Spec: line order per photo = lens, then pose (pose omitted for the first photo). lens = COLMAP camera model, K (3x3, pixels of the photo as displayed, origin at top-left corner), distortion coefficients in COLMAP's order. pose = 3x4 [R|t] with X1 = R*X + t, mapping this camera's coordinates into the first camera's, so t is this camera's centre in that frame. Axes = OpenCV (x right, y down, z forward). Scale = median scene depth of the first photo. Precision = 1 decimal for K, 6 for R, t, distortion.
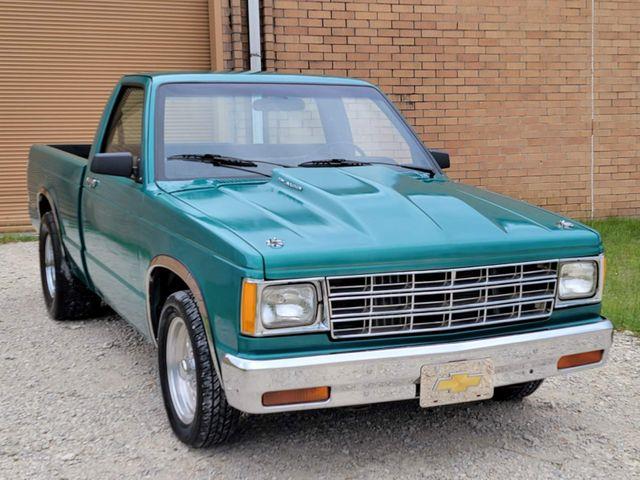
lens RADIAL K [[1009.4, 0, 320.0], [0, 1009.4, 240.0], [0, 0, 1]] dist [0.100309, -0.038337]
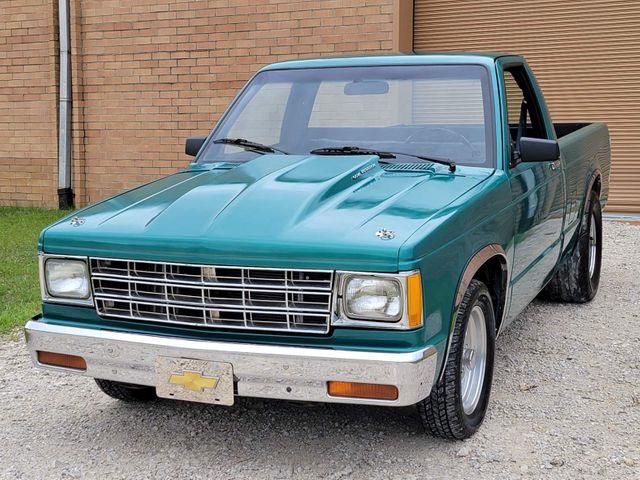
lens RADIAL K [[1075.0, 0, 320.0], [0, 1075.0, 240.0], [0, 0, 1]] dist [0.070328, 0.132304]
pose [[0.664238, 0.095706, -0.741370, 0.910943], [-0.078345, 0.995221, 0.058282, -0.060218], [0.743405, 0.019369, 0.668561, 0.369186]]
